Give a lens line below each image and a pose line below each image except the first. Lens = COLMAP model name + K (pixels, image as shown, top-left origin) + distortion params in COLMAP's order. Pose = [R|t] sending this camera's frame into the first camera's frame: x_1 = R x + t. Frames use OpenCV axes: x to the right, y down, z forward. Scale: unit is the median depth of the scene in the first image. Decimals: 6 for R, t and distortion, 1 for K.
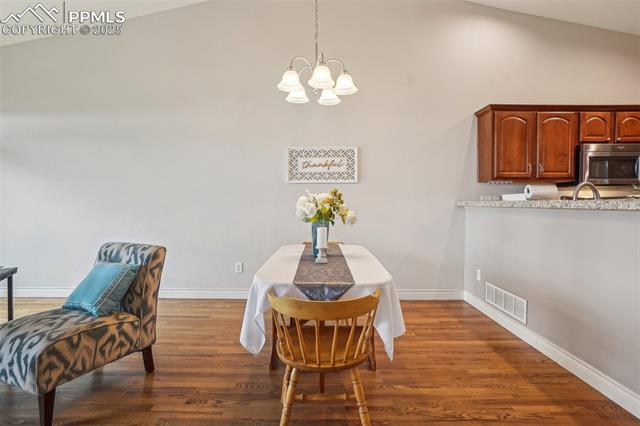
lens RADIAL K [[328.8, 0, 320.4], [0, 328.8, 209.0], [0, 0, 1]] dist [-0.041096, 0.016069]
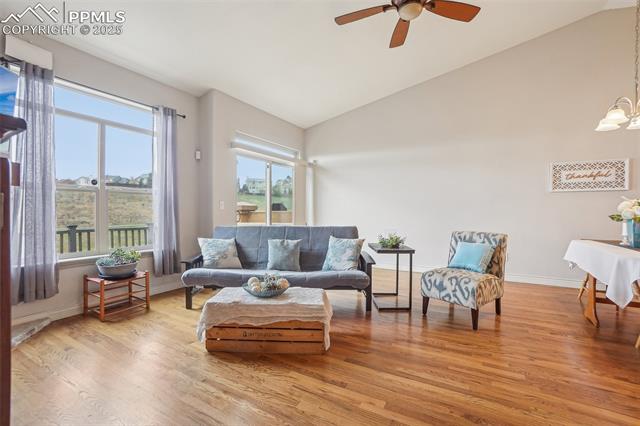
lens RADIAL K [[282.3, 0, 314.0], [0, 282.3, 210.5], [0, 0, 1]] dist [-0.041976, 0.008755]
pose [[0.868342, 0.006522, -0.495922, -0.399719], [-0.015158, 0.999795, -0.013393, 0.021234], [0.495734, 0.019147, 0.868264, -0.380569]]
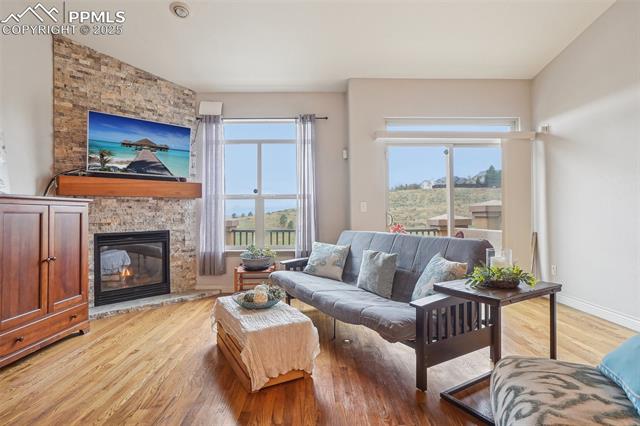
lens RADIAL K [[328.8, 0, 319.1], [0, 328.8, 210.7], [0, 0, 1]] dist [-0.041096, 0.016069]
pose [[0.026692, -0.002040, -0.999642, -0.119088], [-0.013181, 0.999910, -0.002393, 0.007672], [0.999557, 0.013240, 0.026663, 0.263883]]
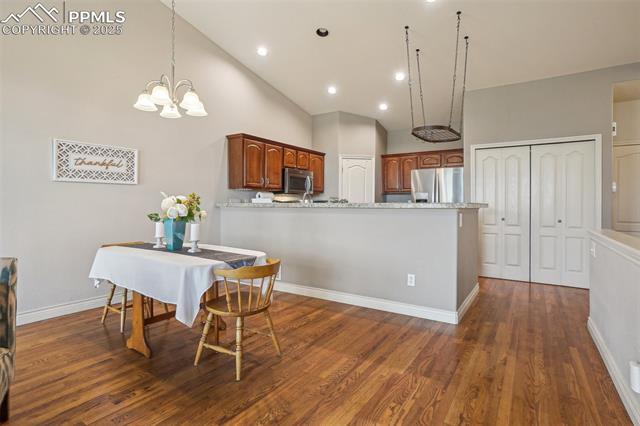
lens RADIAL K [[328.8, 0, 321.1], [0, 328.8, 208.2], [0, 0, 1]] dist [-0.041096, 0.016069]
pose [[0.543697, -0.006666, 0.839255, -0.471657], [0.011959, 0.999928, 0.000195, 0.001450], [-0.839196, 0.009930, 0.543738, -0.041437]]
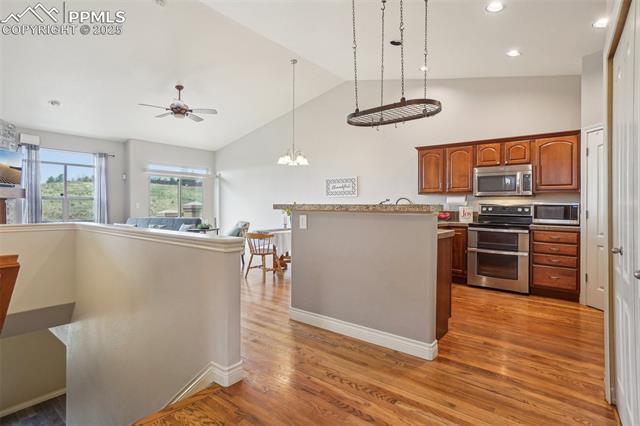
lens RADIAL K [[328.8, 0, 319.5], [0, 328.8, 209.3], [0, 0, 1]] dist [-0.041096, 0.016069]
pose [[0.788269, 0.009299, -0.615260, 1.154697], [-0.019487, 0.999762, -0.009857, 0.012149], [0.615022, 0.019759, 0.788263, -0.580451]]
